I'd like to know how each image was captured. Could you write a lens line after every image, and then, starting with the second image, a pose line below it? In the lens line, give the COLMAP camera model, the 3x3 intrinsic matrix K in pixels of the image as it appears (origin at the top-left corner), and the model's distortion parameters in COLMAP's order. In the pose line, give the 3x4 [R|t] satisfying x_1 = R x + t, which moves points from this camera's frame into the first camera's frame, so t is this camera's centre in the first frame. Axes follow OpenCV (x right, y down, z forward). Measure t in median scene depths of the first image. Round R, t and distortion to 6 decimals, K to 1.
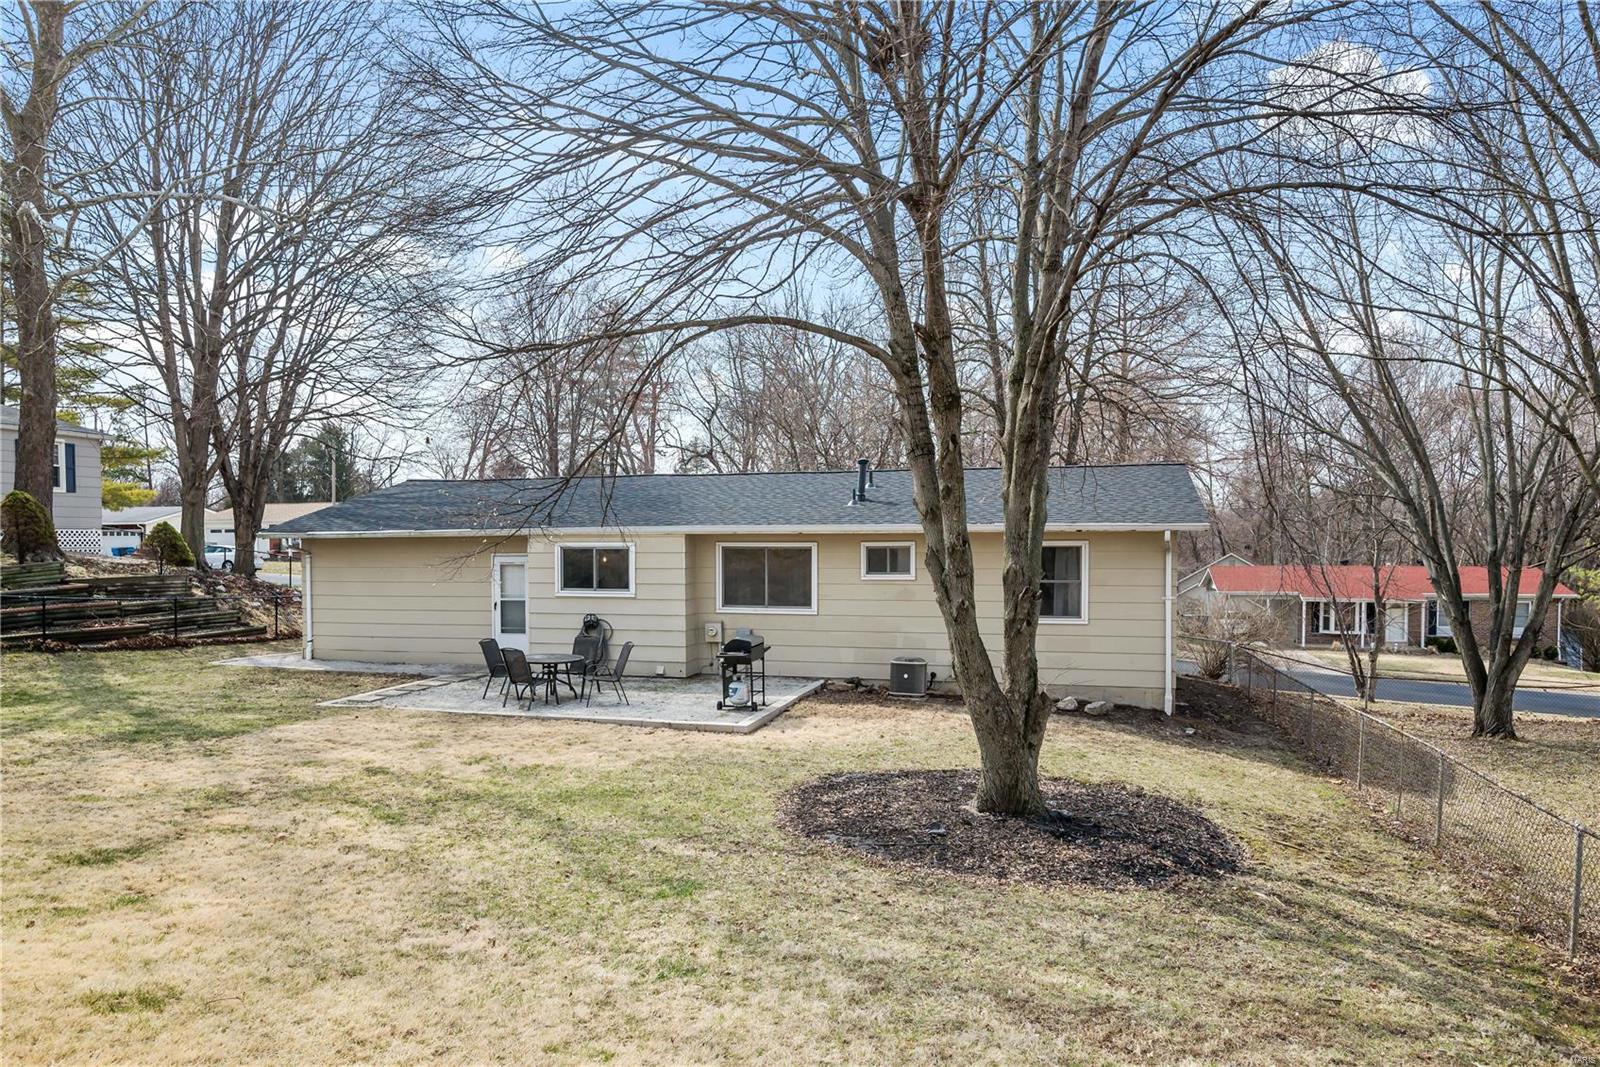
lens RADIAL K [[1040.1, 0, 799.5], [0, 1040.1, 537.2], [0, 0, 1]] dist [-0.004996, -0.000429]
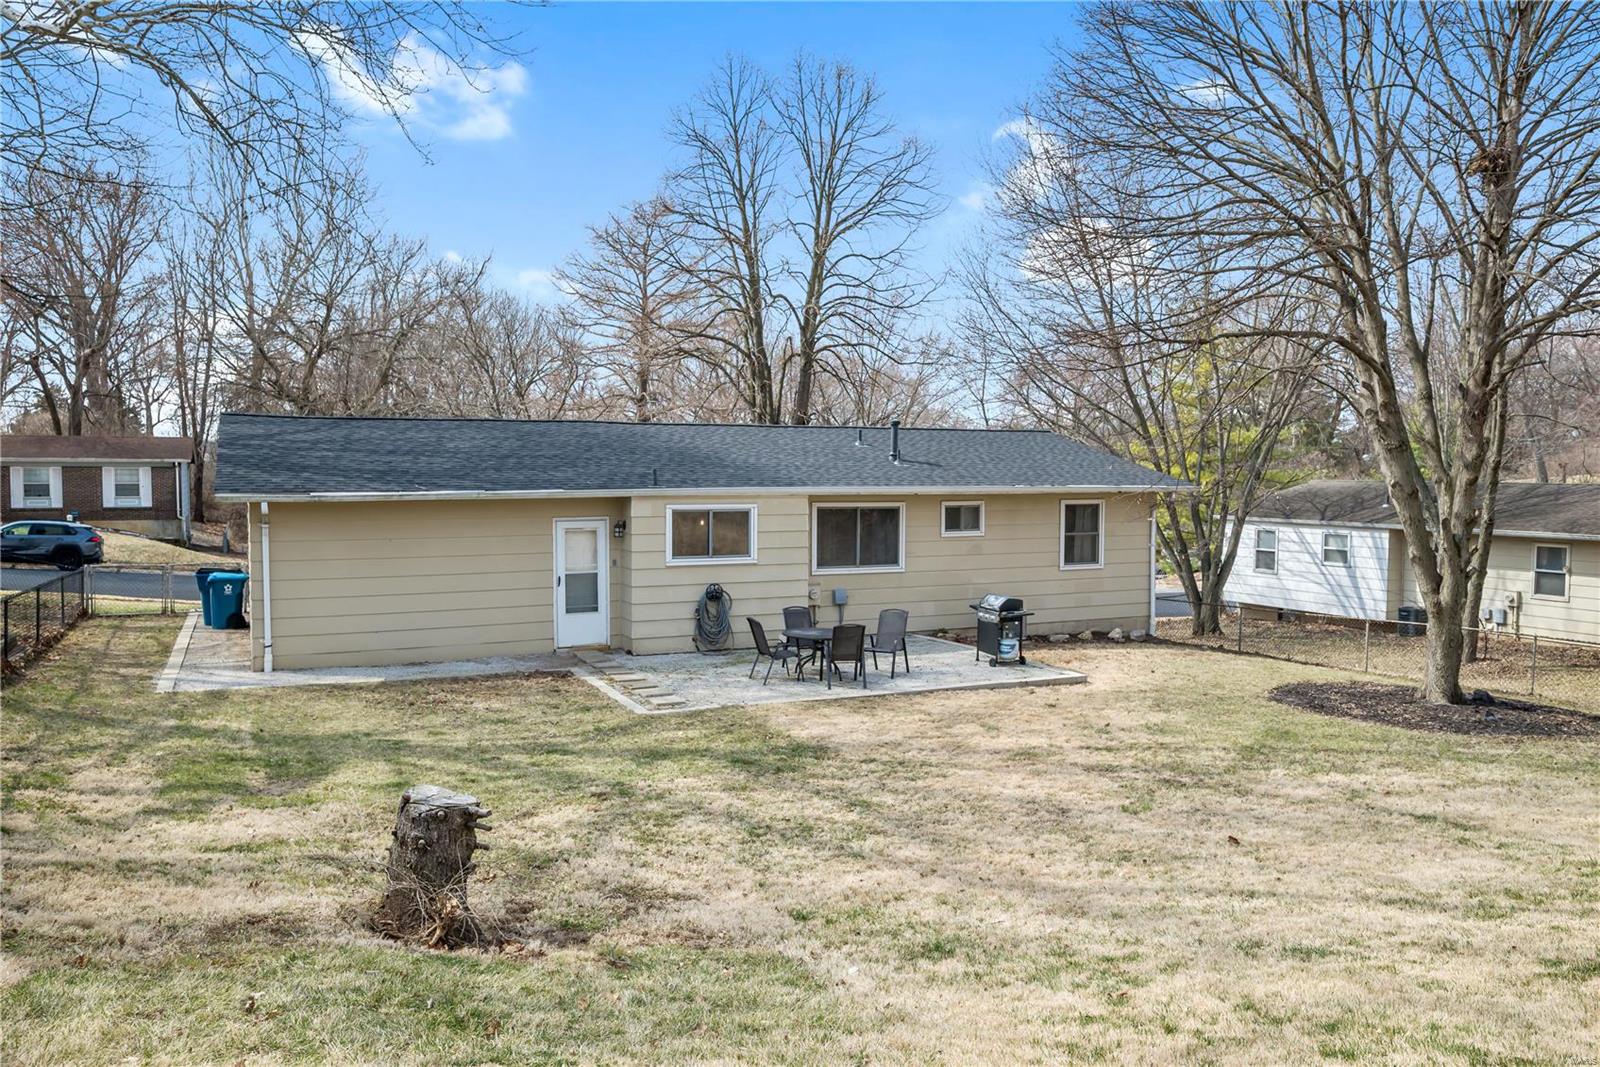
lens RADIAL K [[1100.9, 0, 798.6], [0, 1100.9, 533.2], [0, 0, 1]] dist [0.005367, 0.000505]
pose [[0.770910, -0.029614, 0.636255, -0.751160], [-0.006841, 0.998476, 0.054762, -0.023221], [-0.636907, -0.046570, 0.769533, 0.219589]]
